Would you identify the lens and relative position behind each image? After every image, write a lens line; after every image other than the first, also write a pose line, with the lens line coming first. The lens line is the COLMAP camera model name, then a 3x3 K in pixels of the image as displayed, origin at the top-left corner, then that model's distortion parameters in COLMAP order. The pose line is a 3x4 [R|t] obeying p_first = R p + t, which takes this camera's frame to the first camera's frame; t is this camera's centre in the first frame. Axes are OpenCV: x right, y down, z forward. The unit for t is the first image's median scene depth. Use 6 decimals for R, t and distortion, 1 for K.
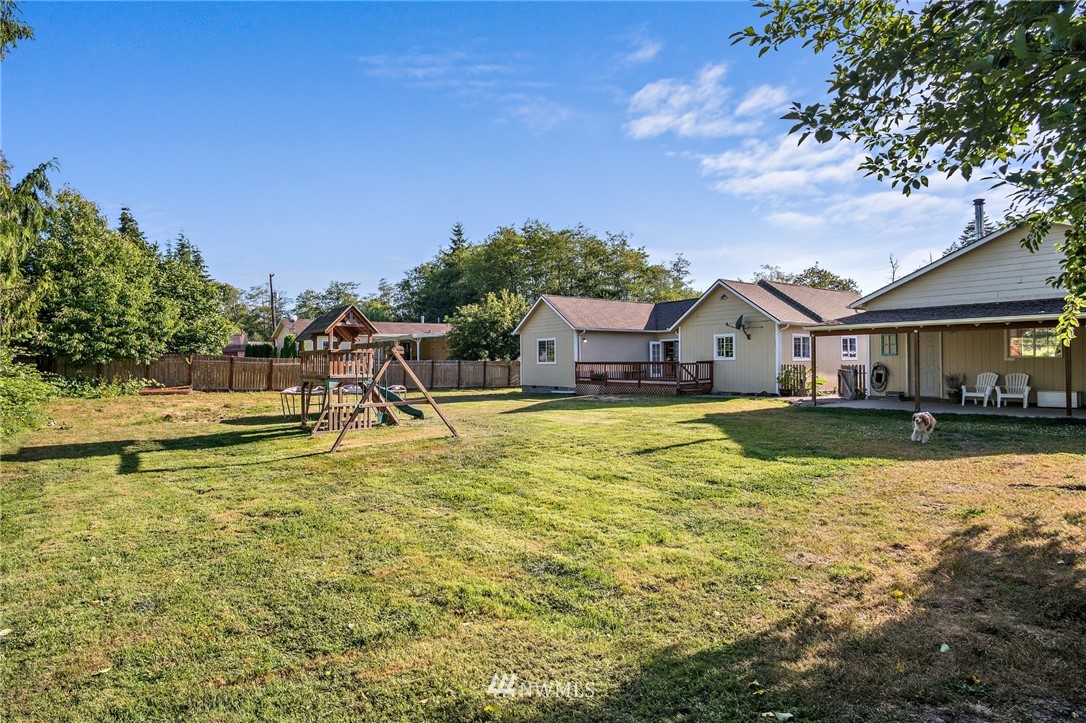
lens RADIAL K [[595.1, 0, 540.3], [0, 595.1, 351.6], [0, 0, 1]] dist [-0.017401, 0.000190]
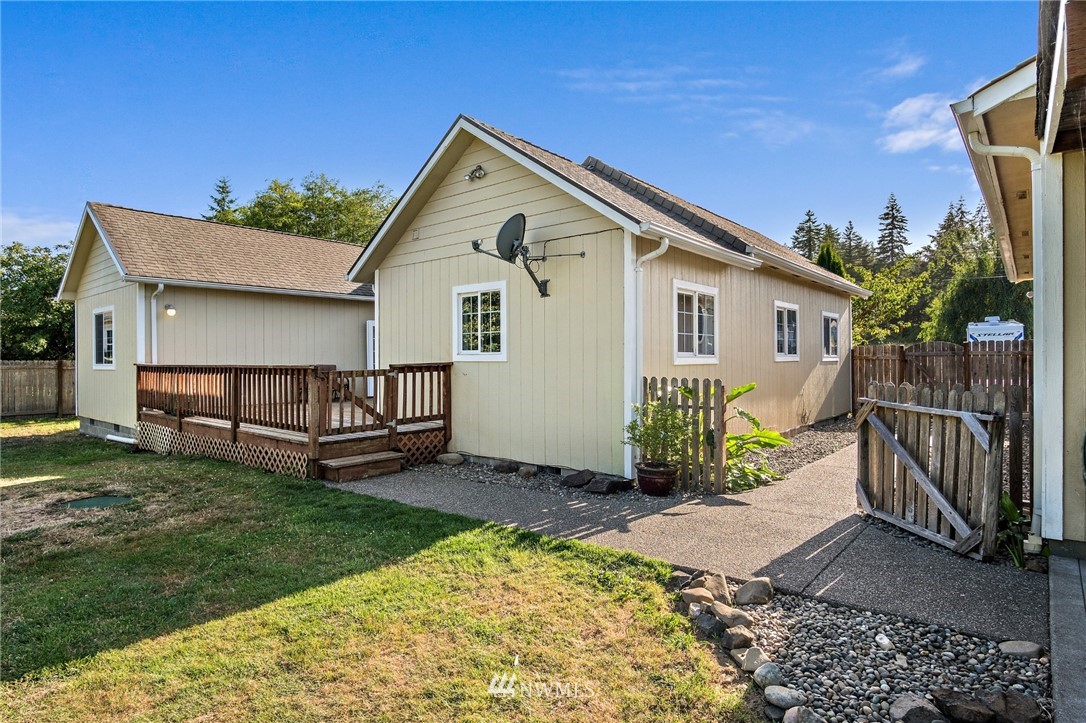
lens RADIAL K [[595.1, 0, 540.3], [0, 595.1, 351.6], [0, 0, 1]] dist [-0.017401, 0.000190]
pose [[0.968839, 0.005955, 0.247618, 0.257656], [-0.006402, 0.999979, 0.001002, 0.007910], [-0.247607, -0.002556, 0.968857, 0.659842]]
